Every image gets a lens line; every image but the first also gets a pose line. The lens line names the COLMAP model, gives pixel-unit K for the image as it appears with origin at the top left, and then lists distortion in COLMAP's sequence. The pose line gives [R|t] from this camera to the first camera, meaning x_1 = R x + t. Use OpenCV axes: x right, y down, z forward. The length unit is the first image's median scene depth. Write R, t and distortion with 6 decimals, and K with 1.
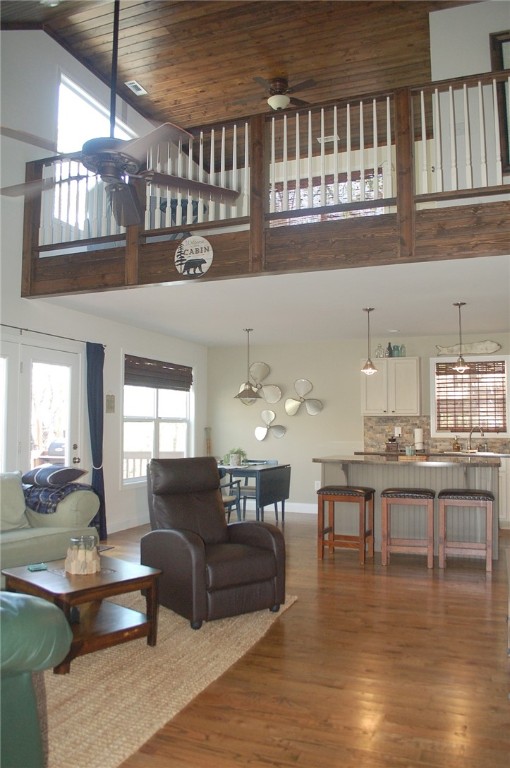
lens RADIAL K [[595.8, 0, 254.8], [0, 595.8, 381.4], [0, 0, 1]] dist [-0.042969, -0.004892]
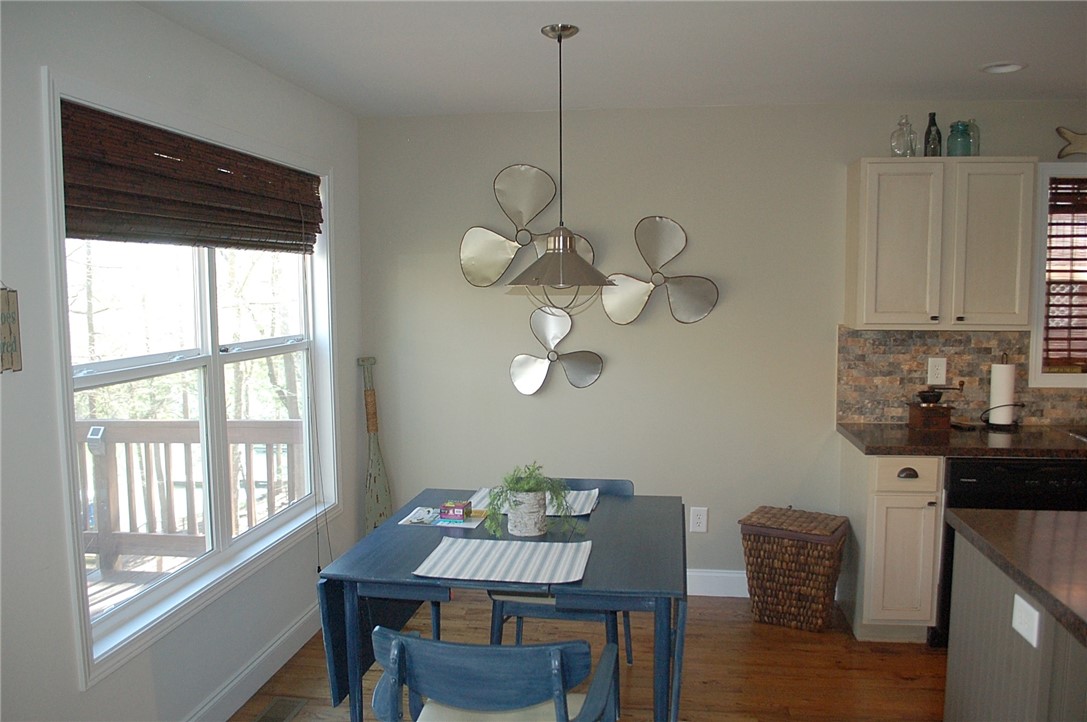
lens RADIAL K [[843.3, 0, 548.4], [0, 843.3, 365.0], [0, 0, 1]] dist [-0.042969, -0.004892]
pose [[0.972486, -0.028101, 0.231261, -0.100026], [-0.009222, 0.987276, 0.158749, 0.003495], [-0.232779, -0.156514, 0.959853, 0.573500]]
